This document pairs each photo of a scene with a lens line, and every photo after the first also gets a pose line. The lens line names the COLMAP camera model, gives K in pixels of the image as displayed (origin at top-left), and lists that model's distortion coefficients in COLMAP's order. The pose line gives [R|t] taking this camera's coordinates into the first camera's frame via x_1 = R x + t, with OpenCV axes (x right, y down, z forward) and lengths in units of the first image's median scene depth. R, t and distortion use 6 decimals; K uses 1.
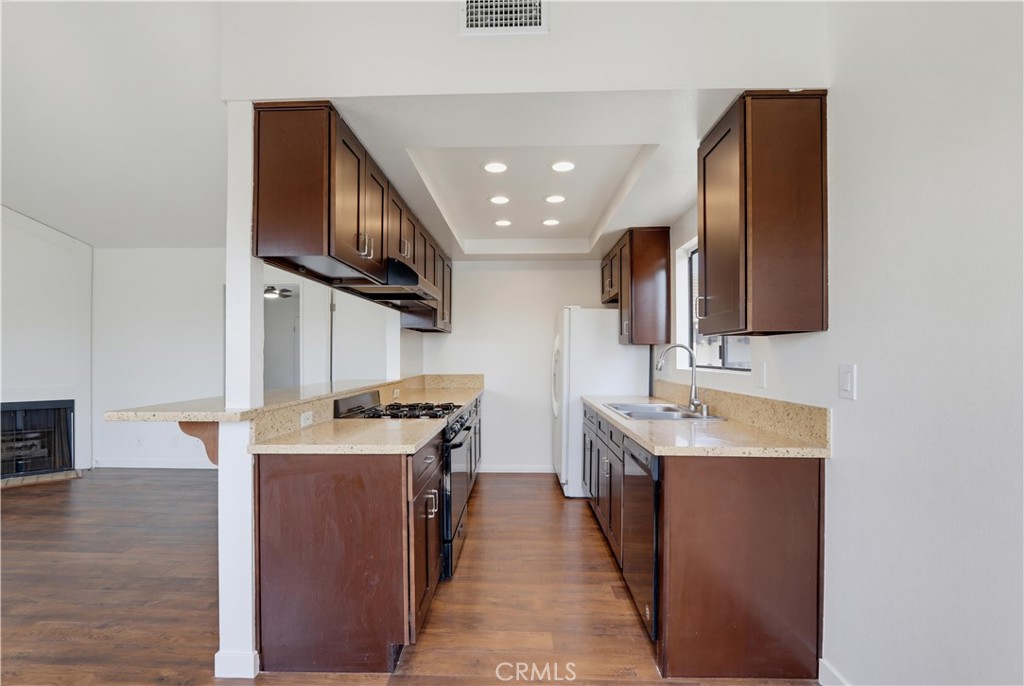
lens RADIAL K [[479.4, 0, 501.9], [0, 479.4, 354.9], [0, 0, 1]] dist [-0.008423, 0.000473]
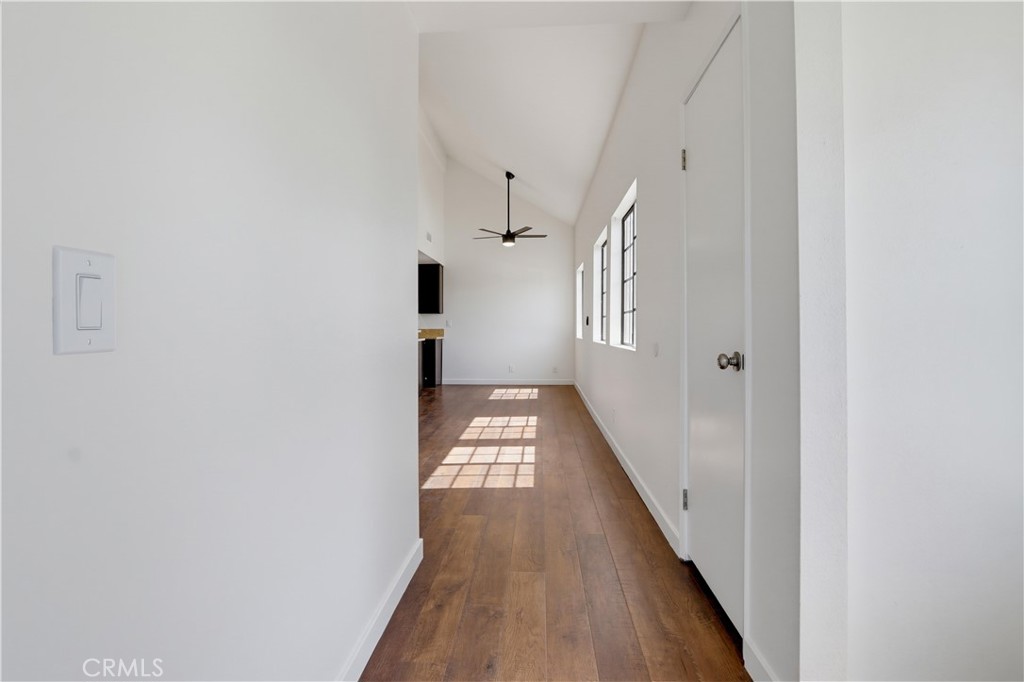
lens RADIAL K [[472.5, 0, 502.2], [0, 472.5, 324.7], [0, 0, 1]] dist [0.000129, 0.000180]
pose [[0.036204, 0.006434, 0.999324, -1.845064], [-0.001537, 0.999978, -0.006382, 0.041735], [-0.999343, -0.001305, 0.036213, 0.083721]]
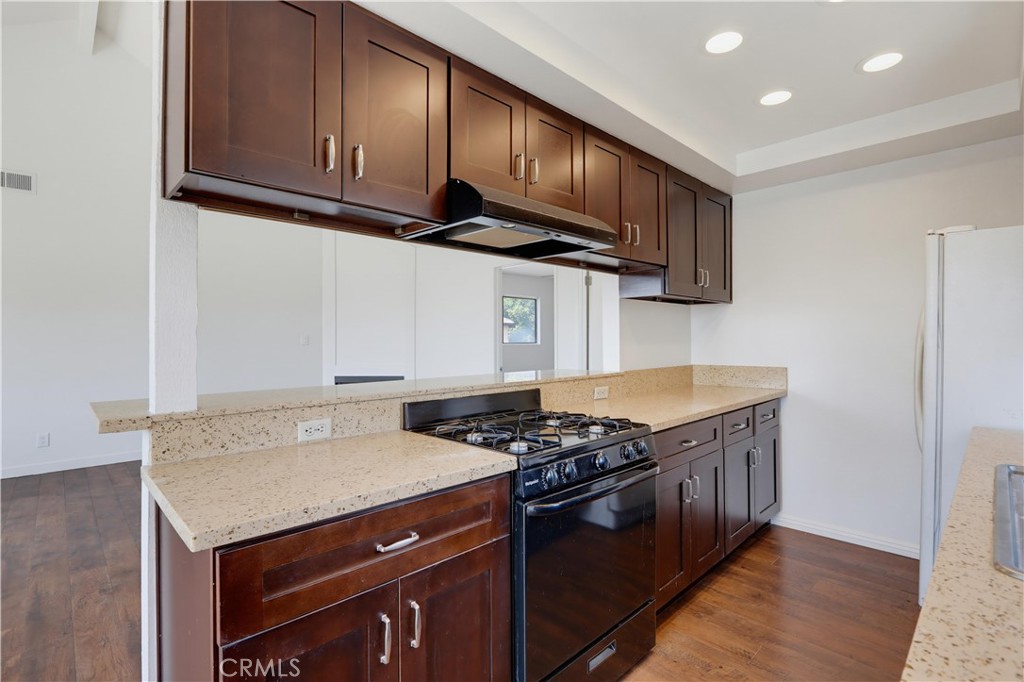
lens RADIAL K [[474.7, 0, 514.0], [0, 474.7, 339.2], [0, 0, 1]] dist [-0.011269, -0.000064]
pose [[0.727998, -0.003063, -0.685572, 0.152362], [0.005597, 0.999983, 0.001476, 0.001614], [0.685556, -0.004911, 0.728003, 0.387139]]
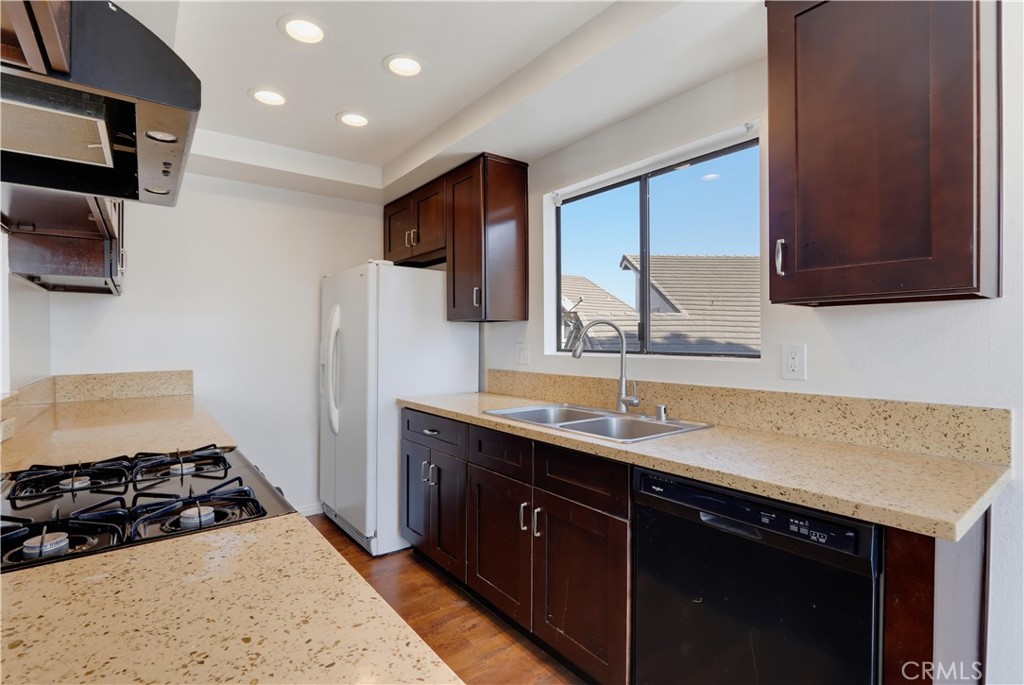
lens RADIAL K [[478.6, 0, 498.2], [0, 478.6, 344.2], [0, 0, 1]] dist [-0.014588, -0.000127]
pose [[0.776086, -0.008899, 0.630564, -0.138124], [0.001442, 0.999923, 0.012337, 0.003366], [-0.630625, -0.008666, 0.776039, 0.399263]]
